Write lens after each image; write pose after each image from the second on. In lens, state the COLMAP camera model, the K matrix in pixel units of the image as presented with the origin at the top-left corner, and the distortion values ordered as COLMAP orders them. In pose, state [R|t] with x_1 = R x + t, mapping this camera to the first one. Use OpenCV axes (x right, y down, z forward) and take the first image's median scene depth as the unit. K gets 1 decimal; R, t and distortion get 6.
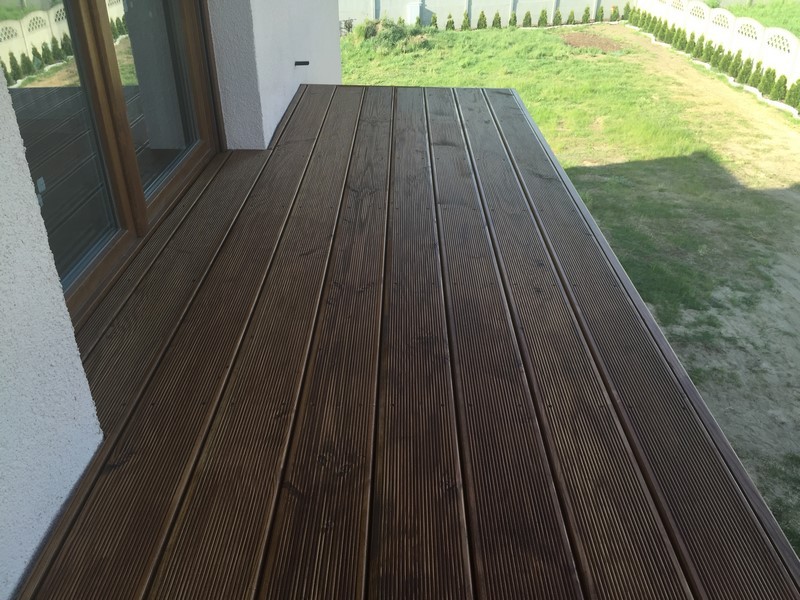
lens RADIAL K [[686.1, 0, 397.4], [0, 686.1, 293.2], [0, 0, 1]] dist [0.089825, -0.110013]
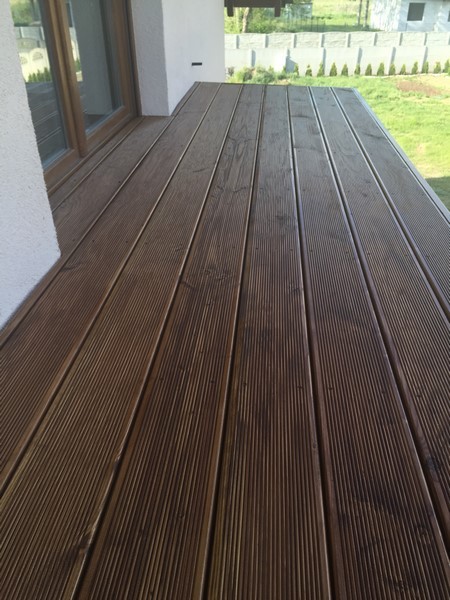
lens RADIAL K [[514.6, 0, 229.8], [0, 514.6, 304.2], [0, 0, 1]] dist [0.089825, -0.110013]
pose [[0.997708, 0.030208, -0.060555, 0.003458], [-0.028045, 0.998949, 0.036255, 0.151000], [0.061586, -0.034474, 0.997506, -0.047315]]
